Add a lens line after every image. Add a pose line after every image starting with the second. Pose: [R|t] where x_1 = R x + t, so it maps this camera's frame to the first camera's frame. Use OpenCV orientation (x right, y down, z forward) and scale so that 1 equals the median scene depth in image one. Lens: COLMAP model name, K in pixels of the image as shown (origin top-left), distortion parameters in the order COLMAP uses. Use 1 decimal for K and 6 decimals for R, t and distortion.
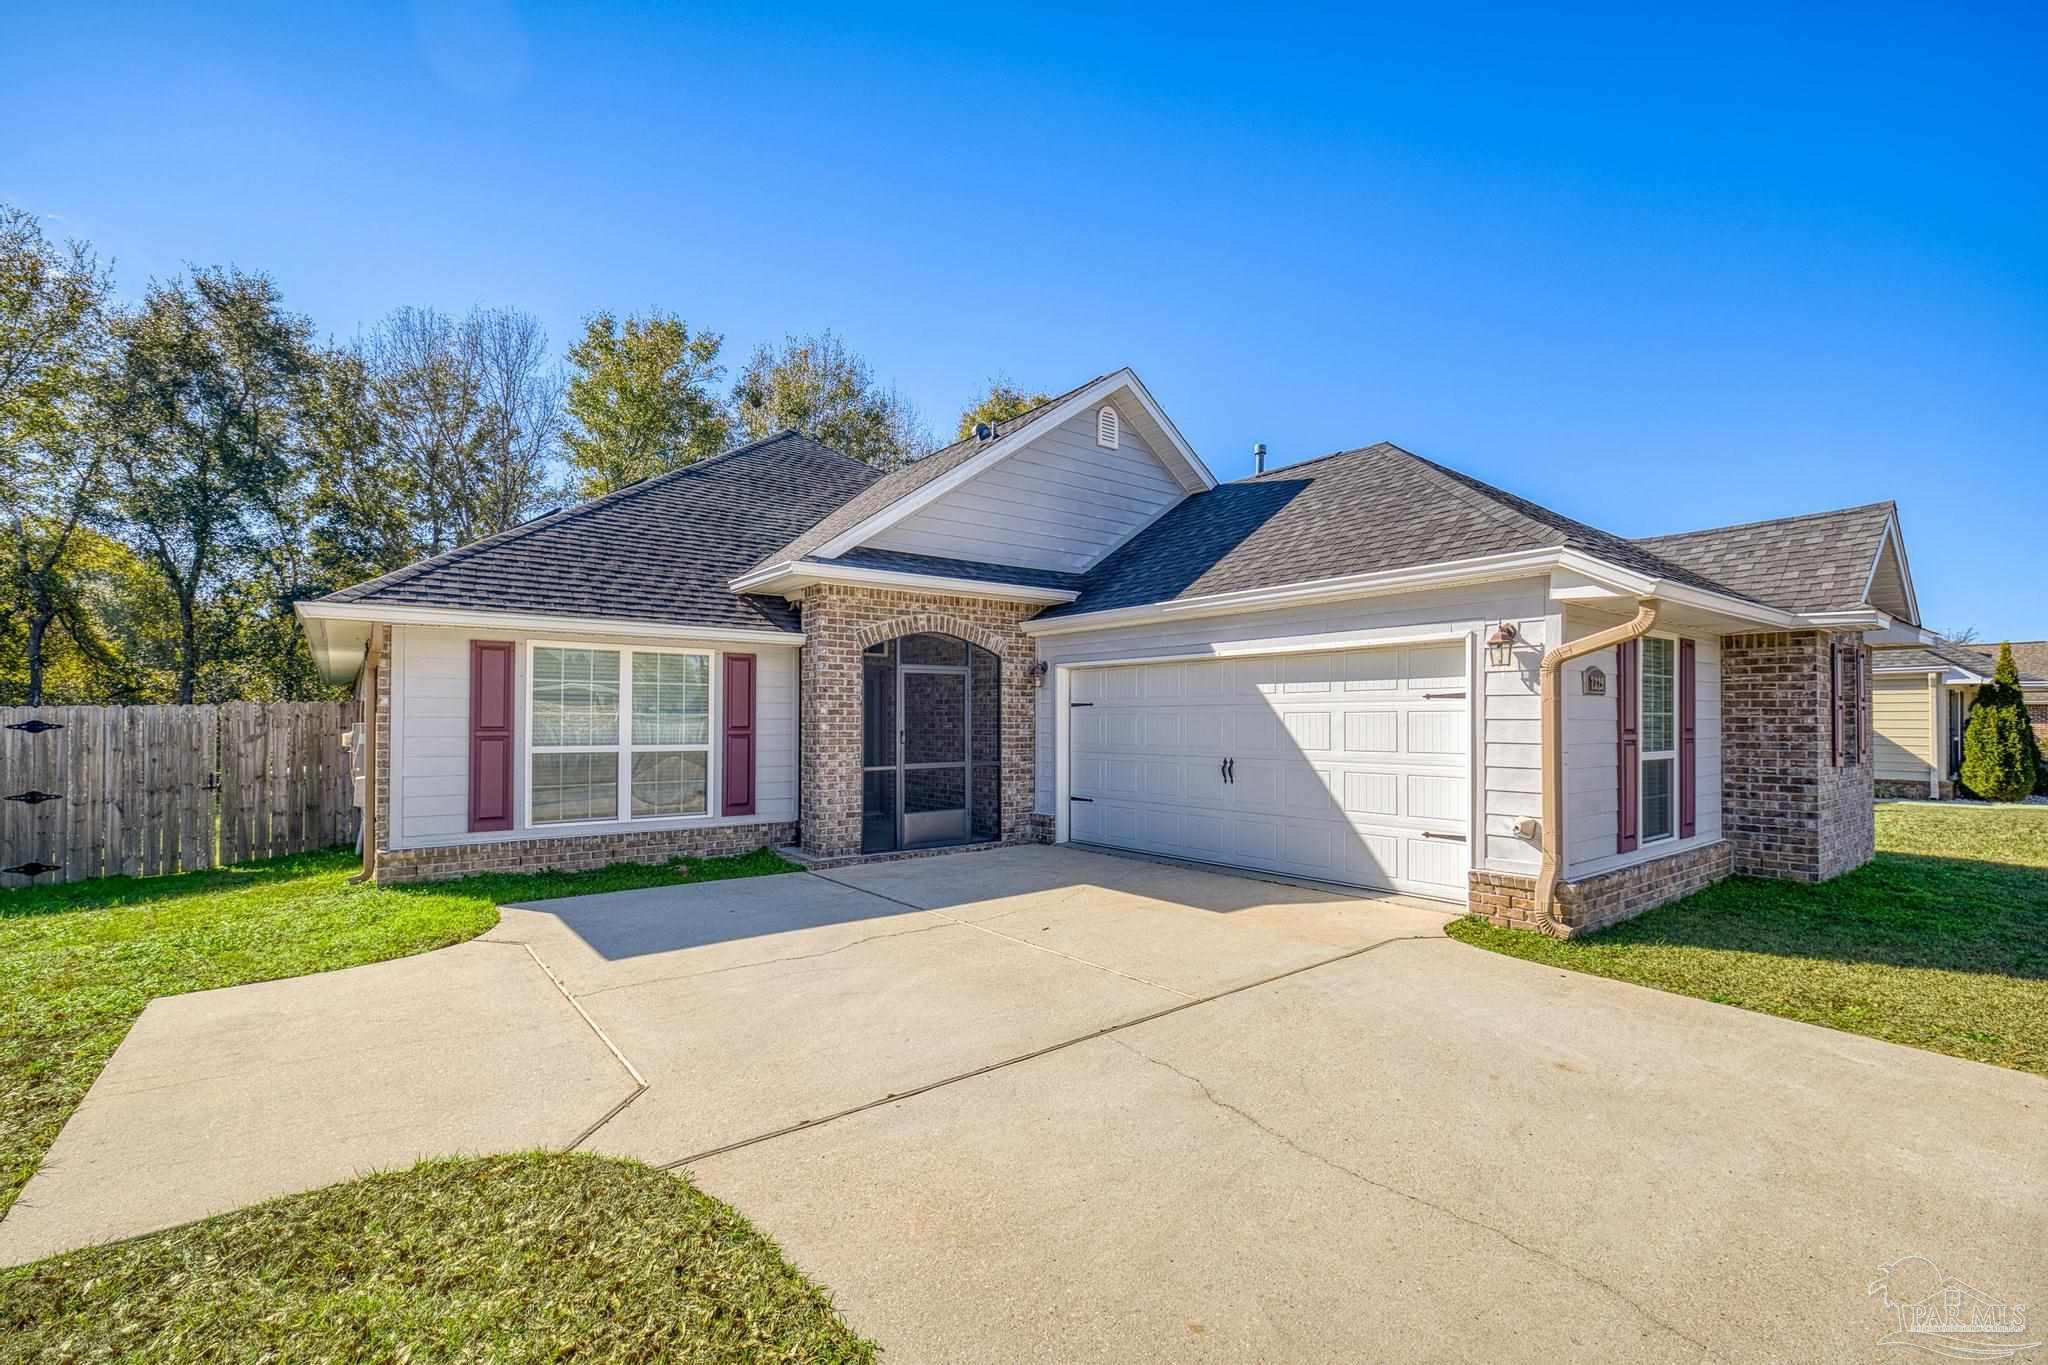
lens RADIAL K [[865.7, 0, 1017.9], [0, 865.7, 699.3], [0, 0, 1]] dist [-0.002880, -0.000041]
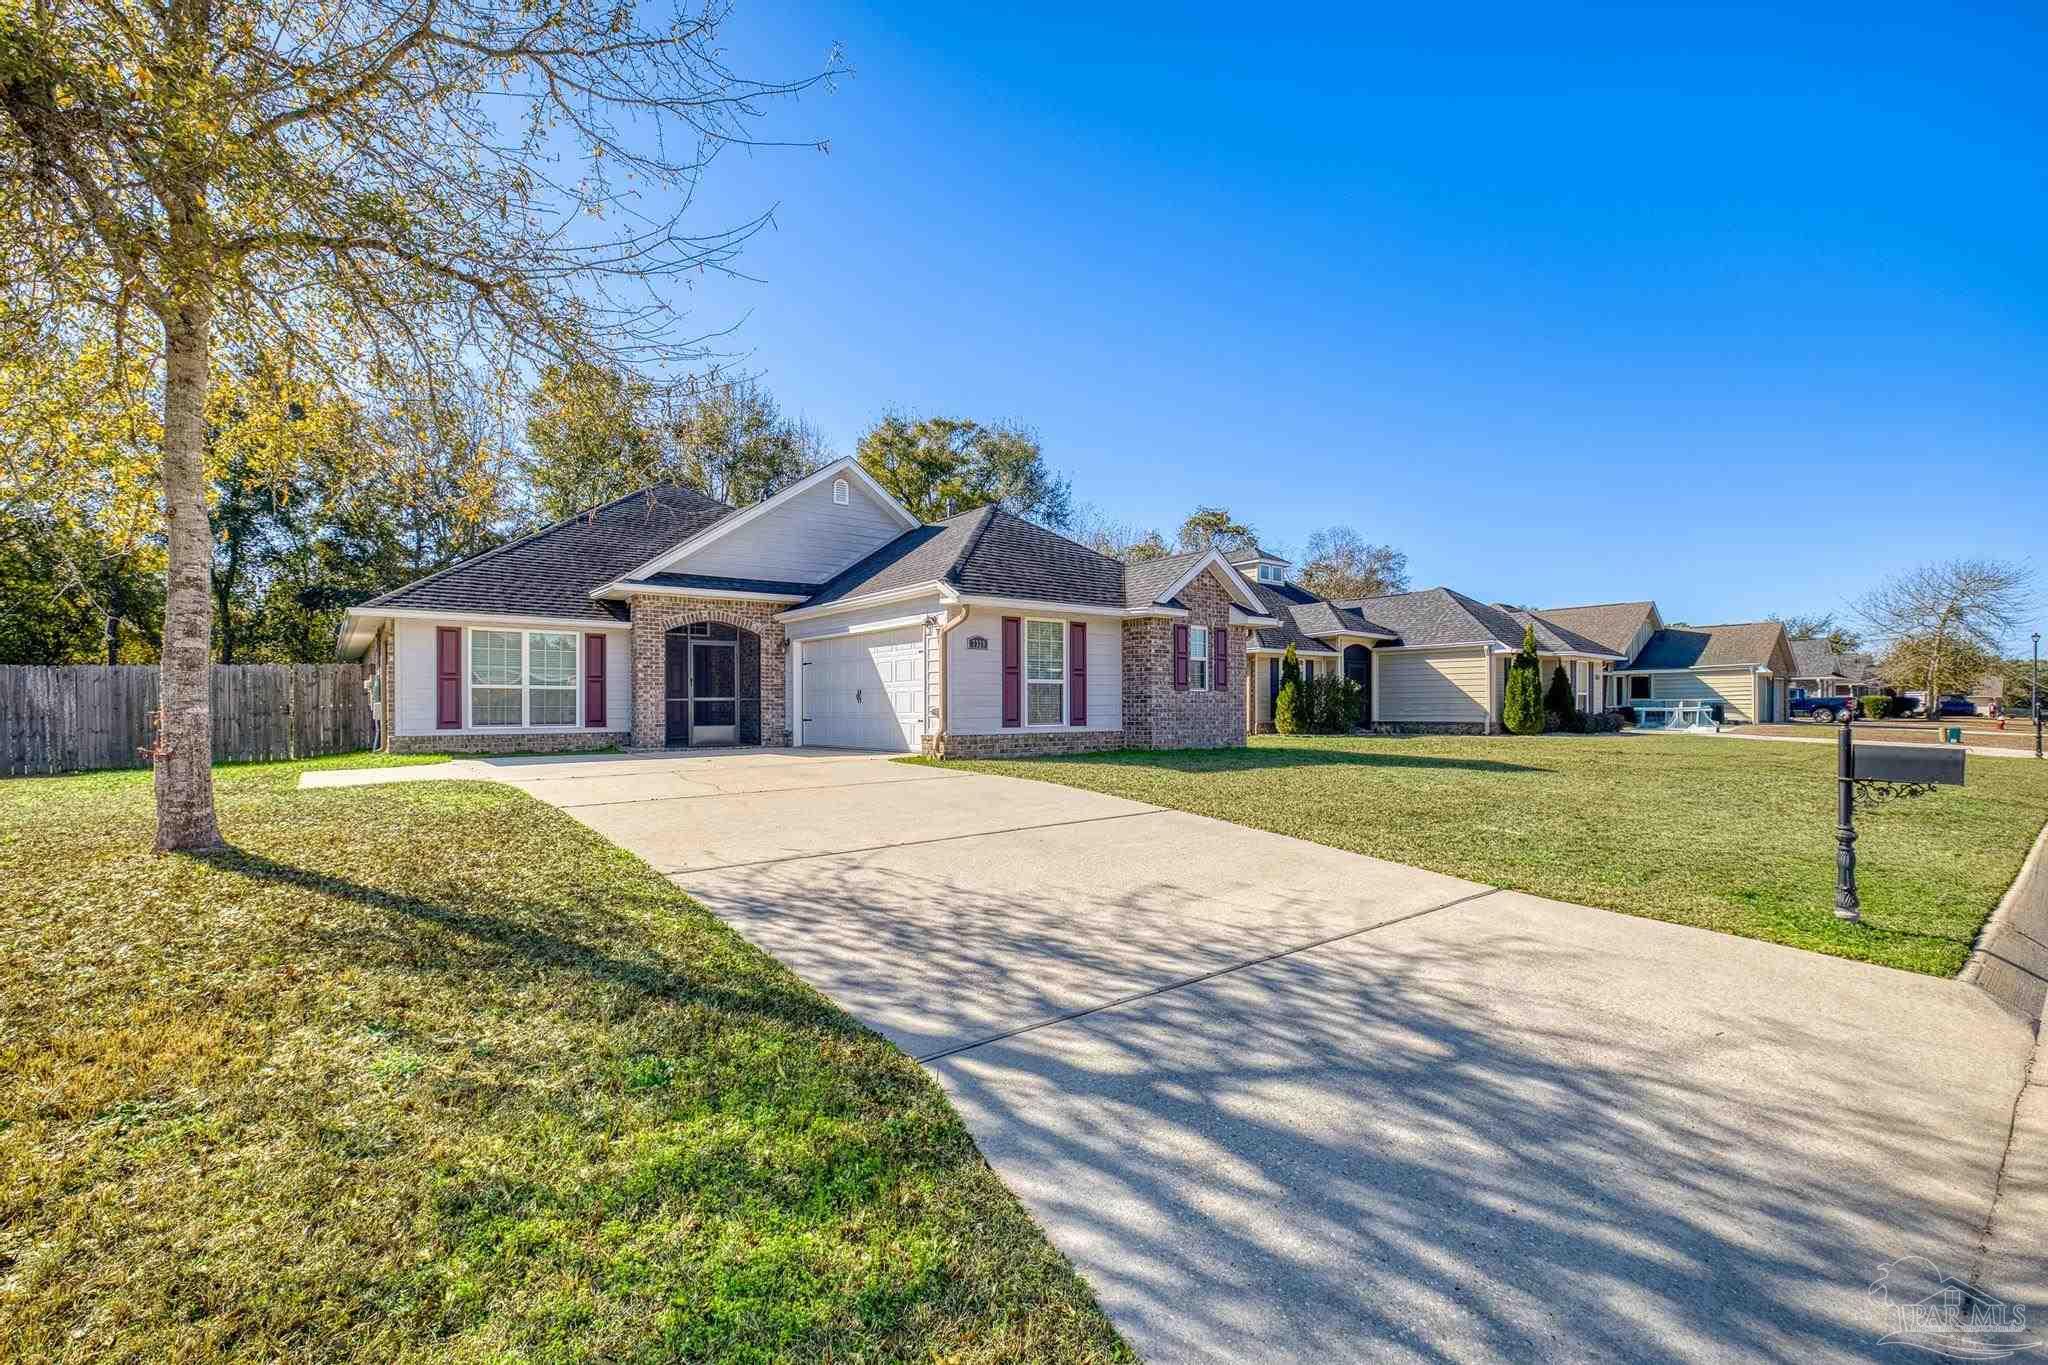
lens RADIAL K [[865.7, 0, 1021.9], [0, 865.7, 695.3], [0, 0, 1]] dist [-0.002880, -0.000041]
pose [[0.999883, -0.005821, 0.014116, 0.493510], [0.005658, 0.999918, 0.011511, 0.053789], [-0.014182, -0.011429, 0.999834, -0.724929]]
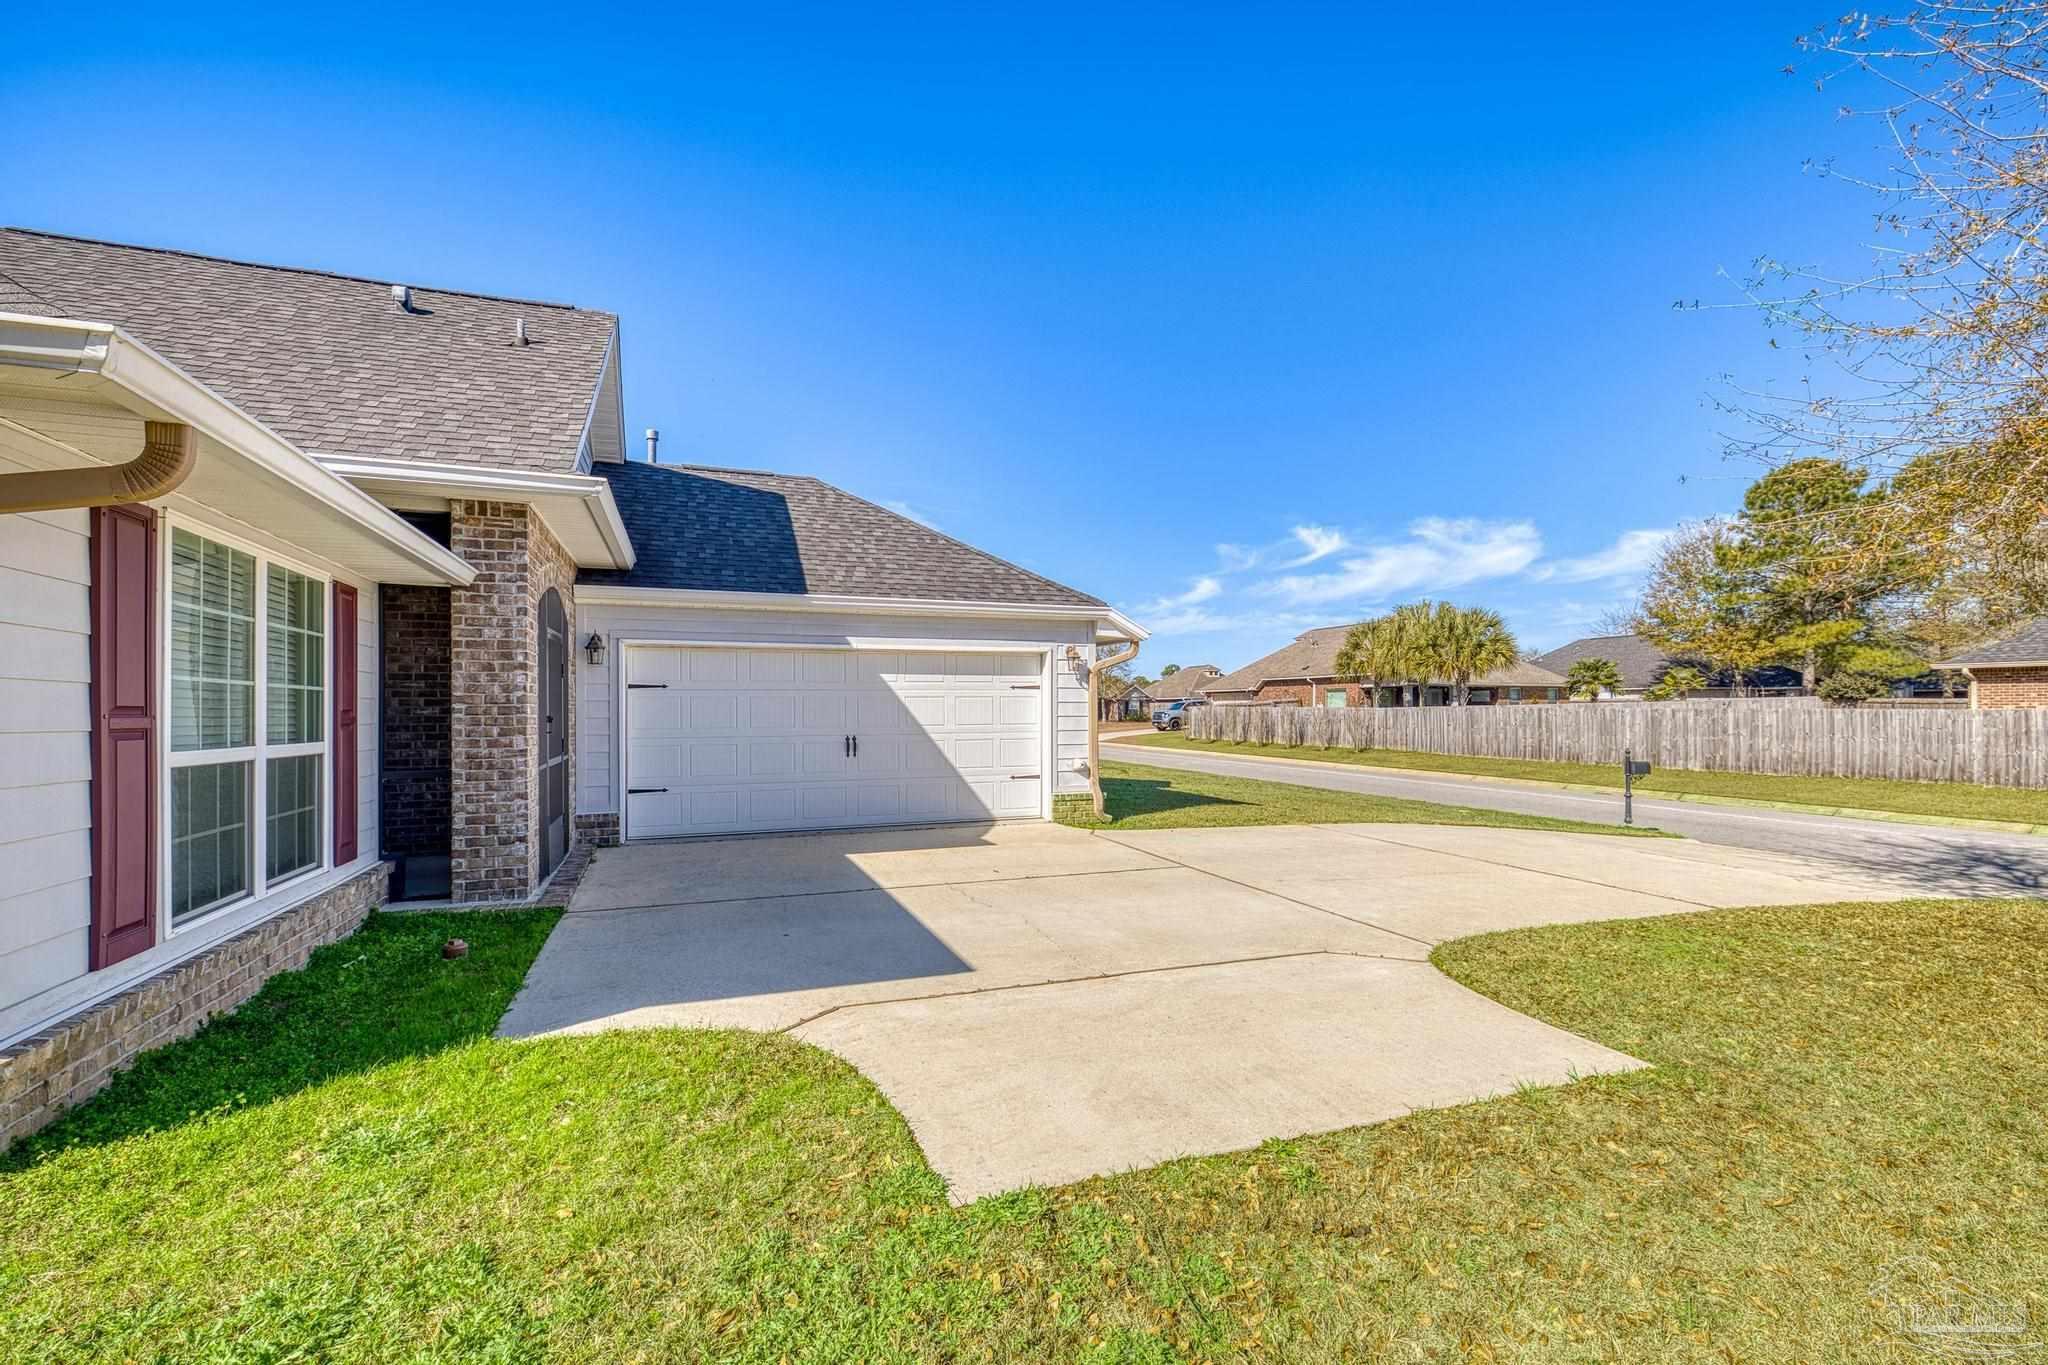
lens RADIAL K [[865.7, 0, 1010.8], [0, 865.7, 697.6], [0, 0, 1]] dist [-0.002880, -0.000041]
pose [[0.311018, 0.011918, 0.950329, -0.712118], [-0.020150, 0.999779, -0.005944, 0.017143], [-0.950190, -0.017300, 0.311189, 0.381600]]
